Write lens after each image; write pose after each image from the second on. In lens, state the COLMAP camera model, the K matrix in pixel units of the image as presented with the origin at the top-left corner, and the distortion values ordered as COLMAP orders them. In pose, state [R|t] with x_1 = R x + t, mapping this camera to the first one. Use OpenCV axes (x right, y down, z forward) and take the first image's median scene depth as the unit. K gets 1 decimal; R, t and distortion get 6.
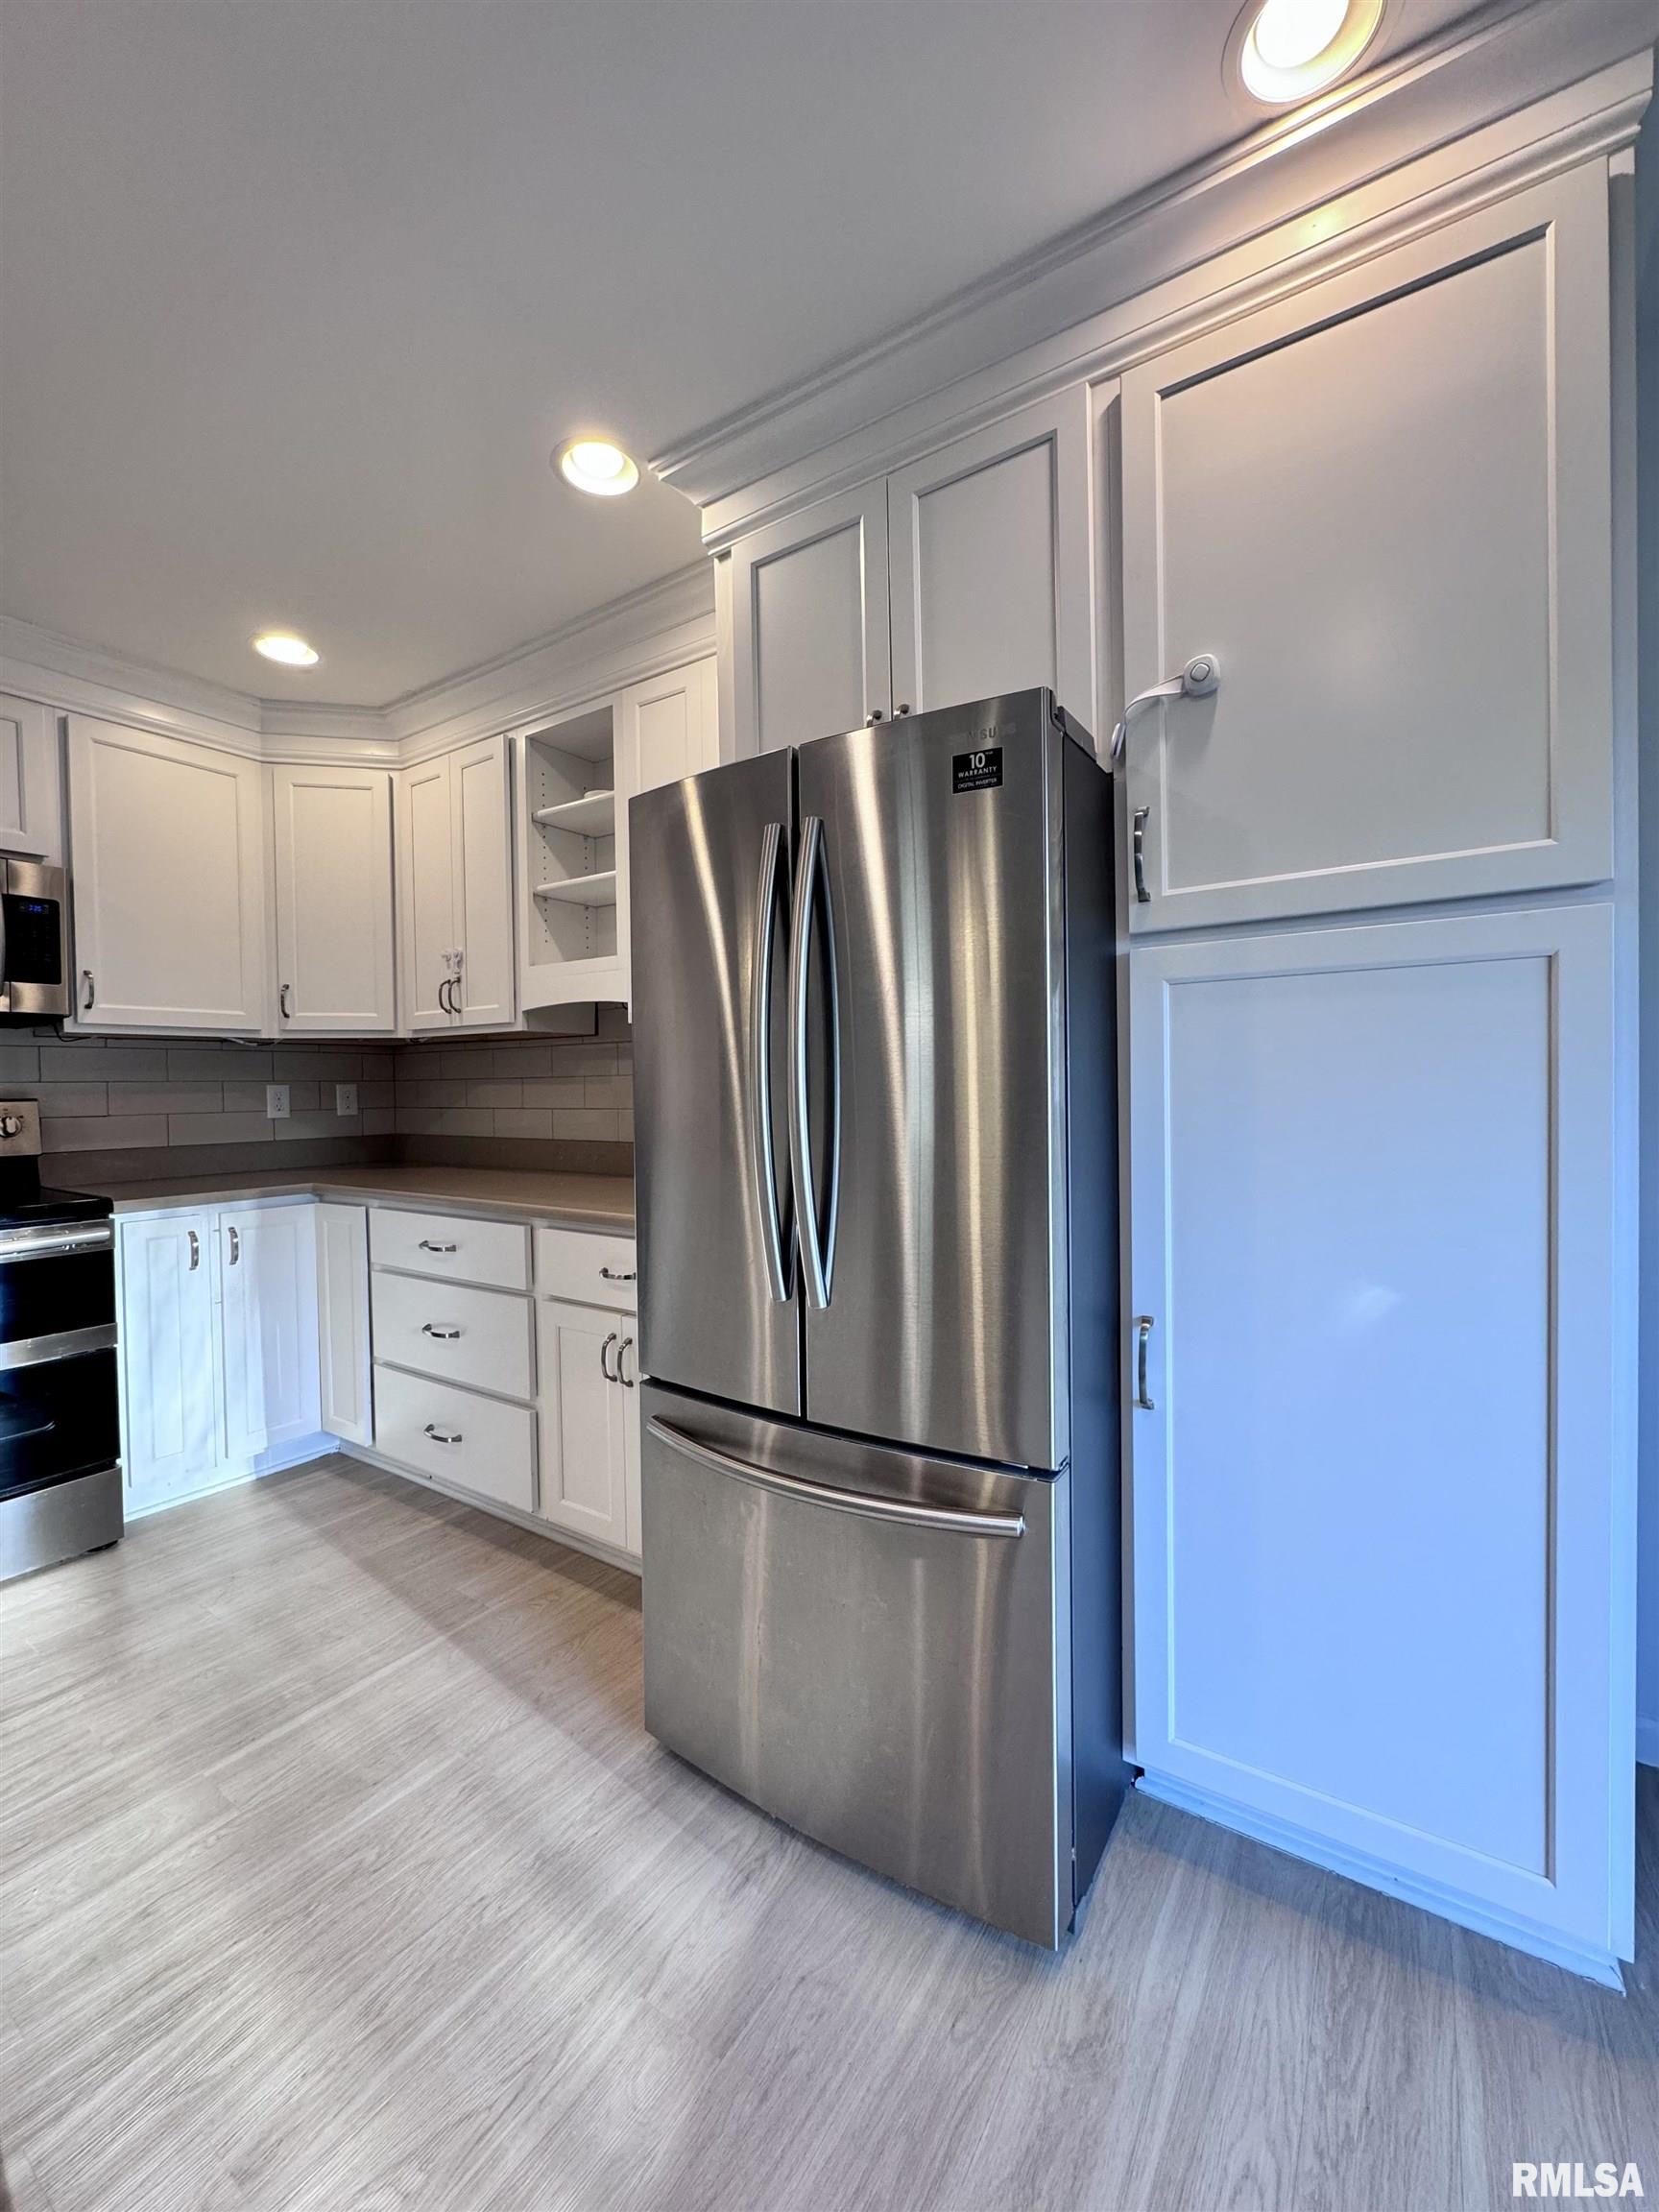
lens RADIAL K [[880.7, 0, 829.5], [0, 880.7, 1106.0], [0, 0, 1]] dist [-0.002205, 0.000305]
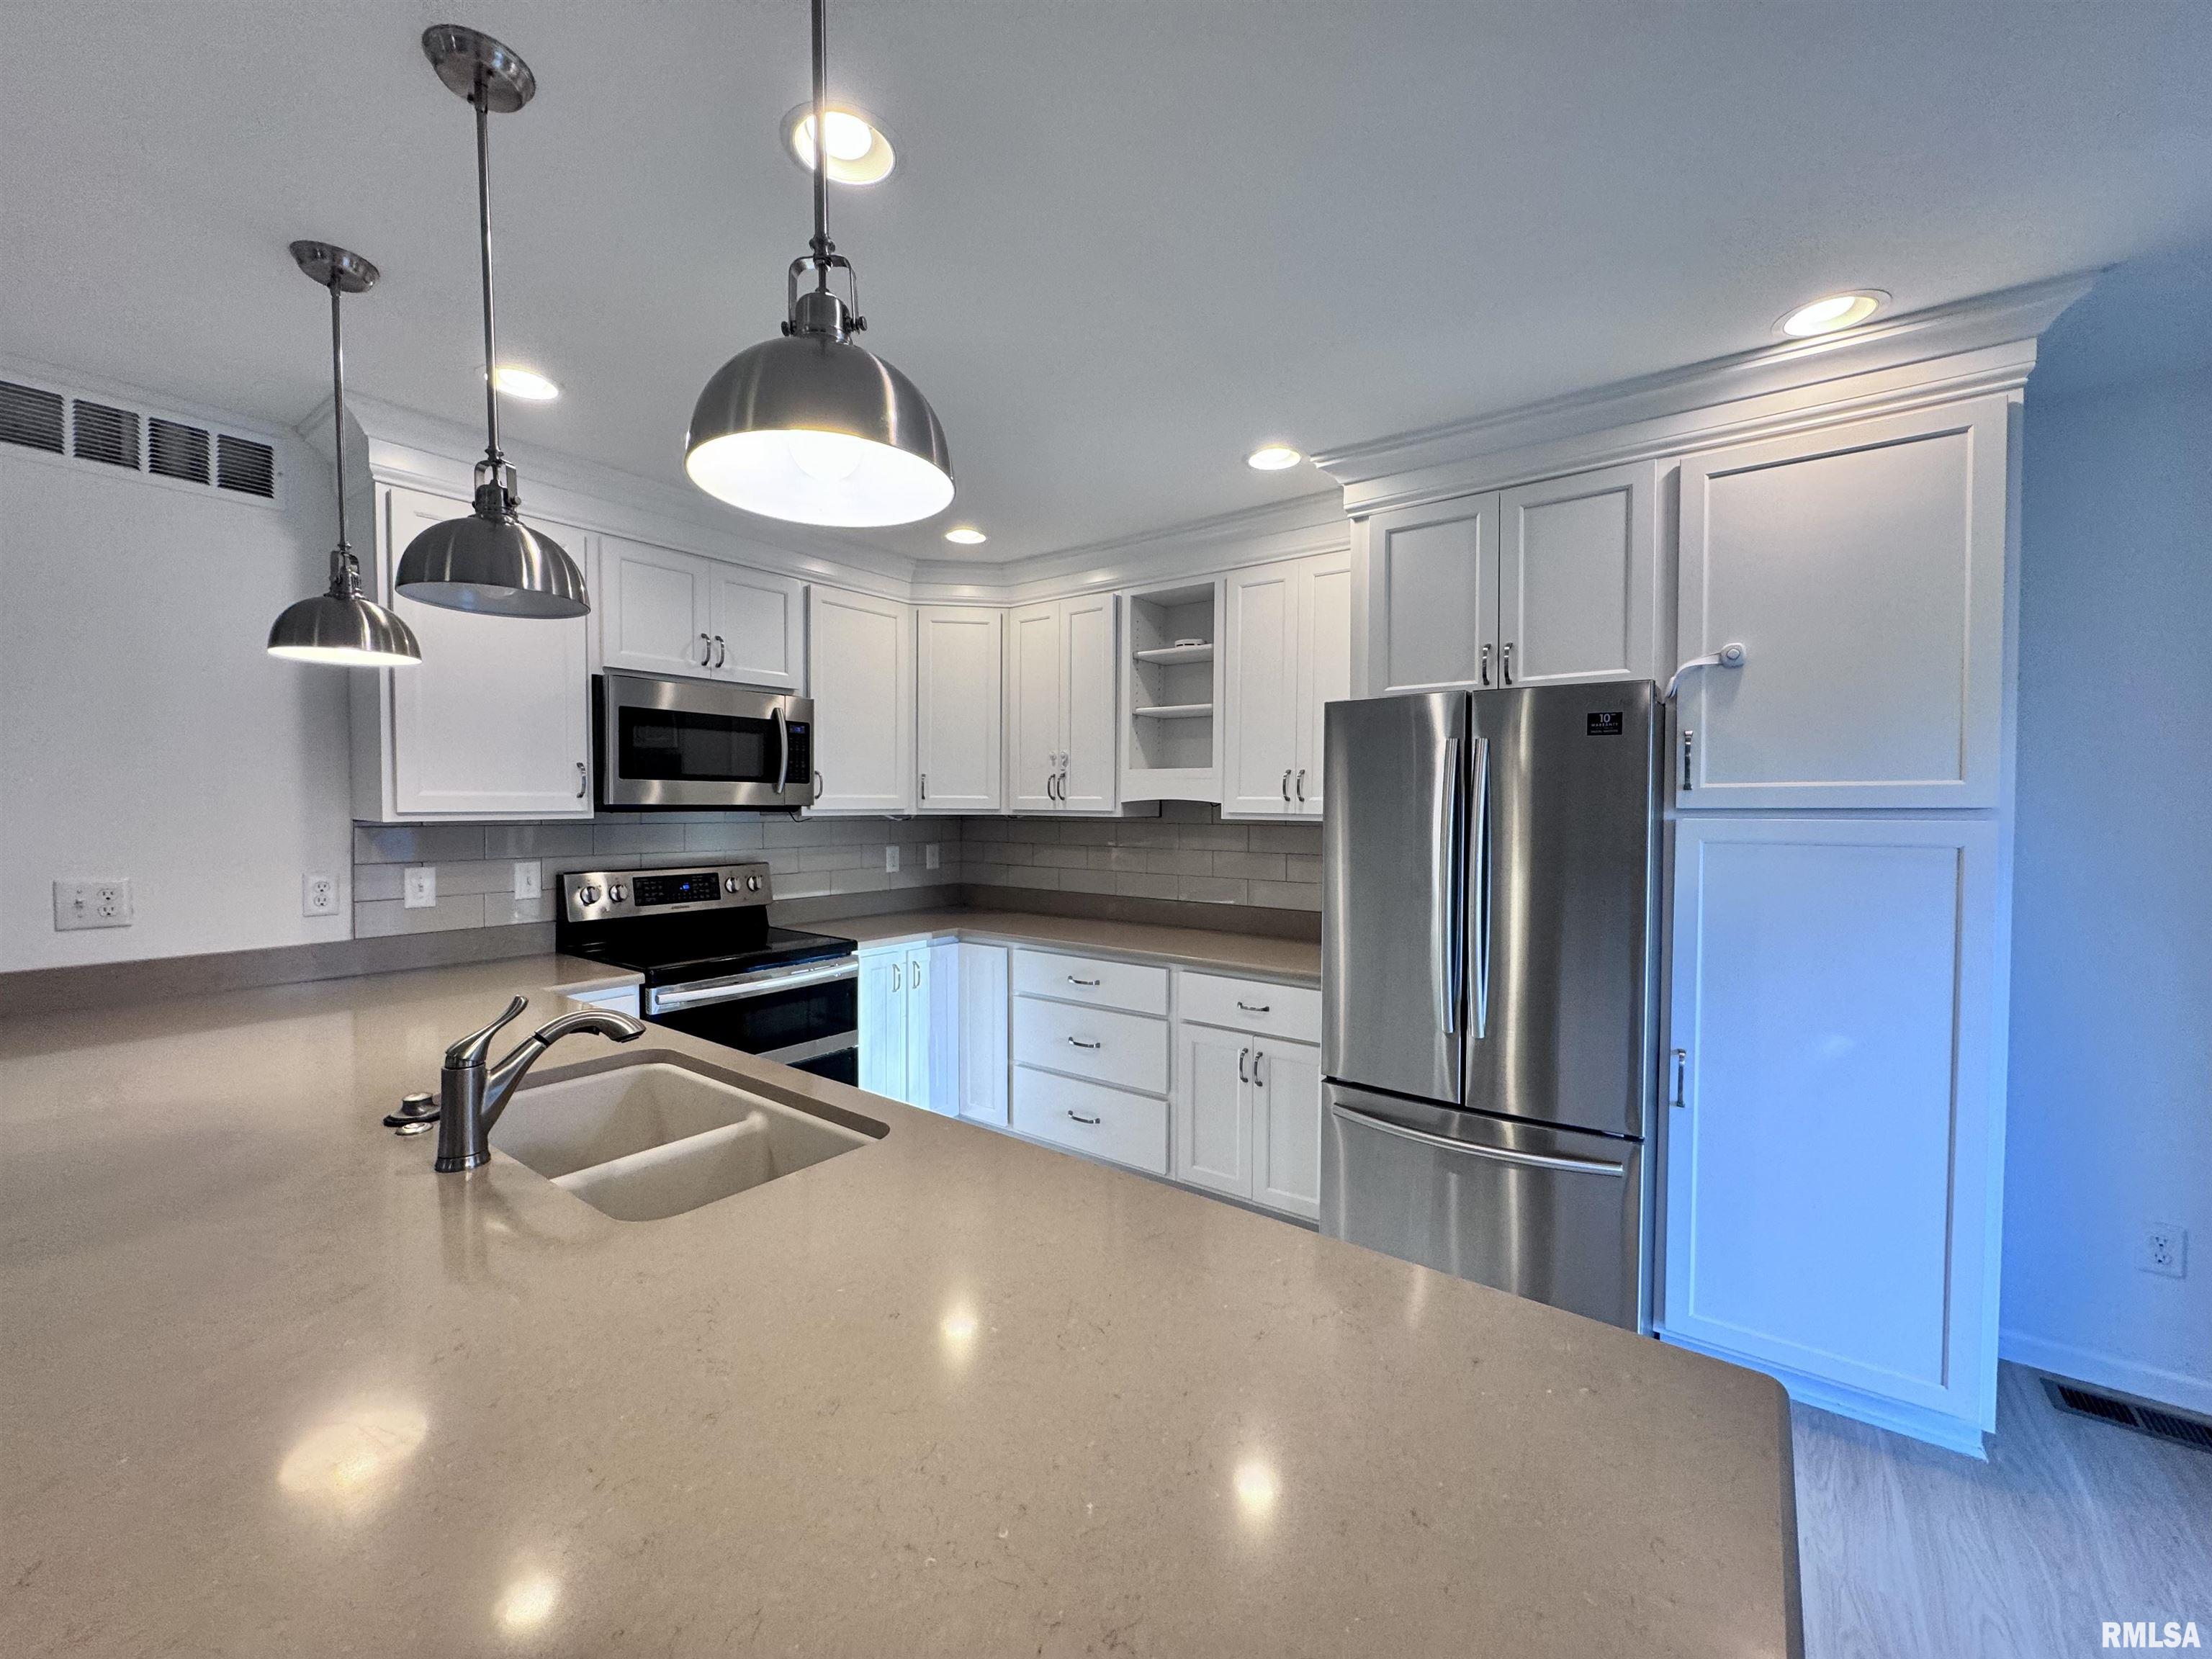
lens RADIAL K [[880.7, 0, 1104.8], [0, 880.7, 831.4], [0, 0, 1]] dist [-0.002205, 0.000305]
pose [[0.998475, 0.019110, -0.051797, -0.412865], [-0.018725, 0.999793, 0.007907, -0.100476], [0.051937, -0.006925, 0.998626, -0.435810]]
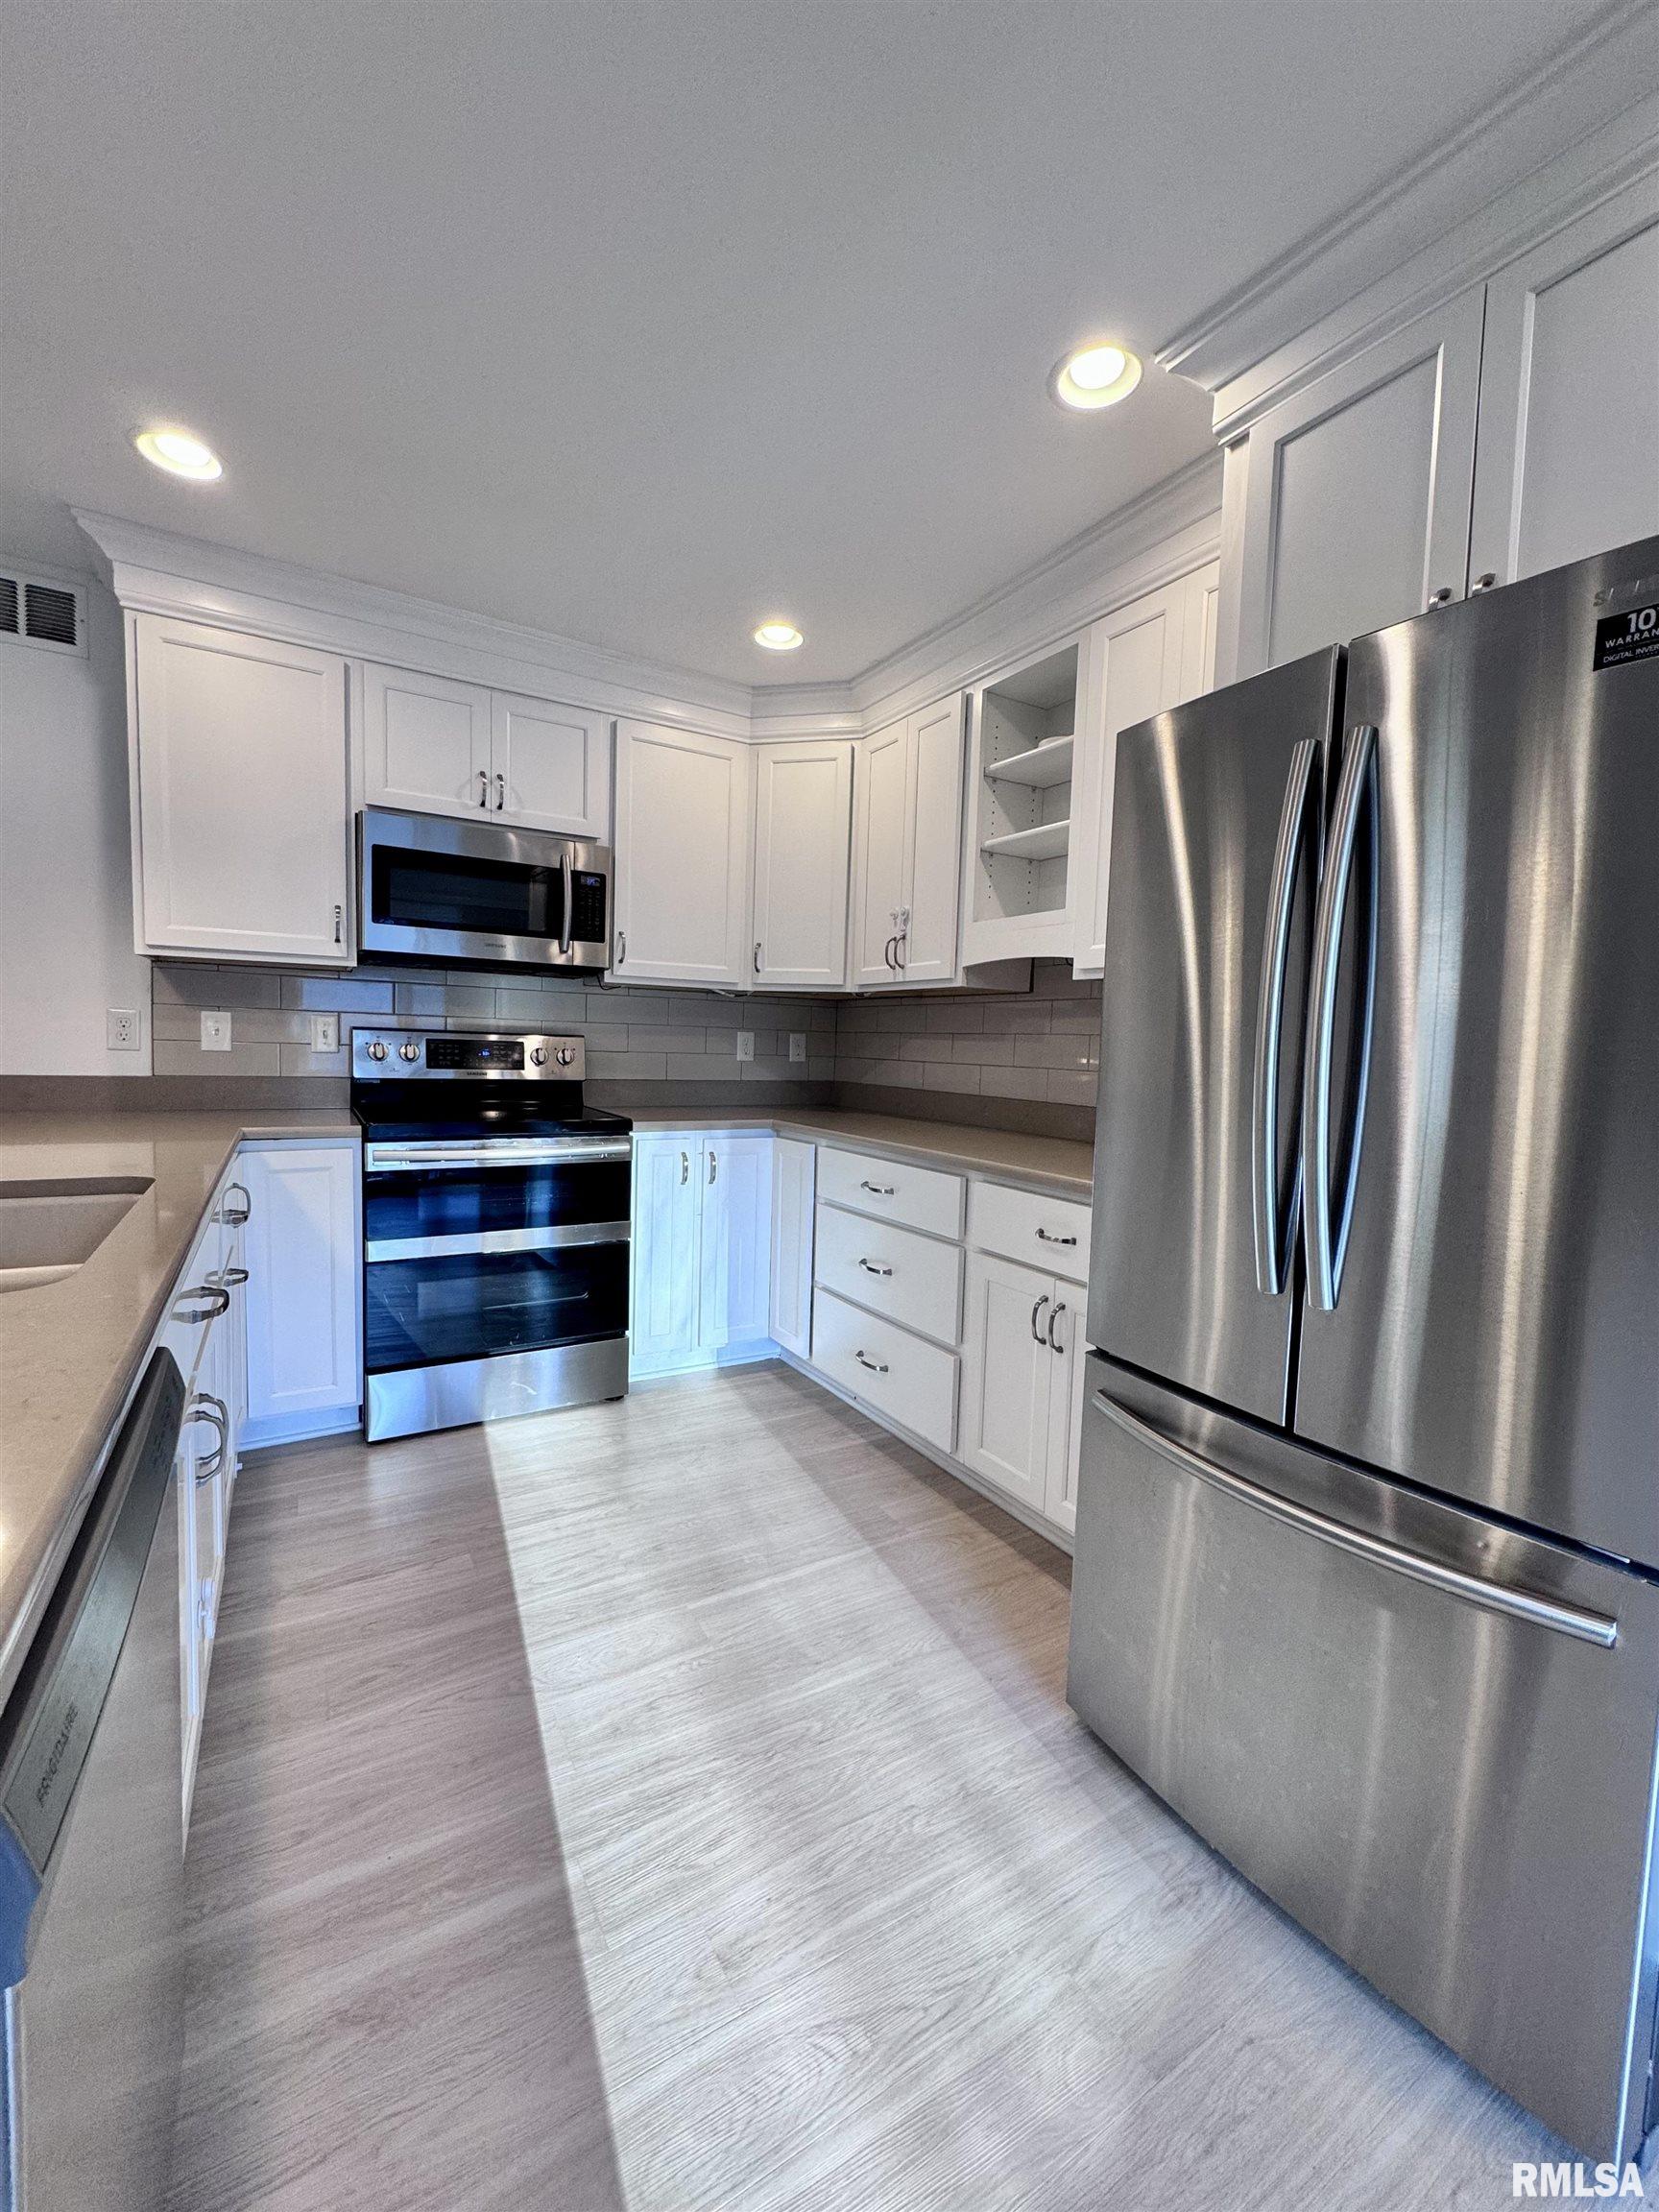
lens RADIAL K [[880.7, 0, 829.5], [0, 880.7, 1106.0], [0, 0, 1]] dist [-0.002205, 0.000305]
pose [[0.903612, 0.071216, -0.422391, -0.064529], [-0.053538, 0.997127, 0.053584, 0.007924], [0.424994, -0.025805, 0.904828, 0.016118]]
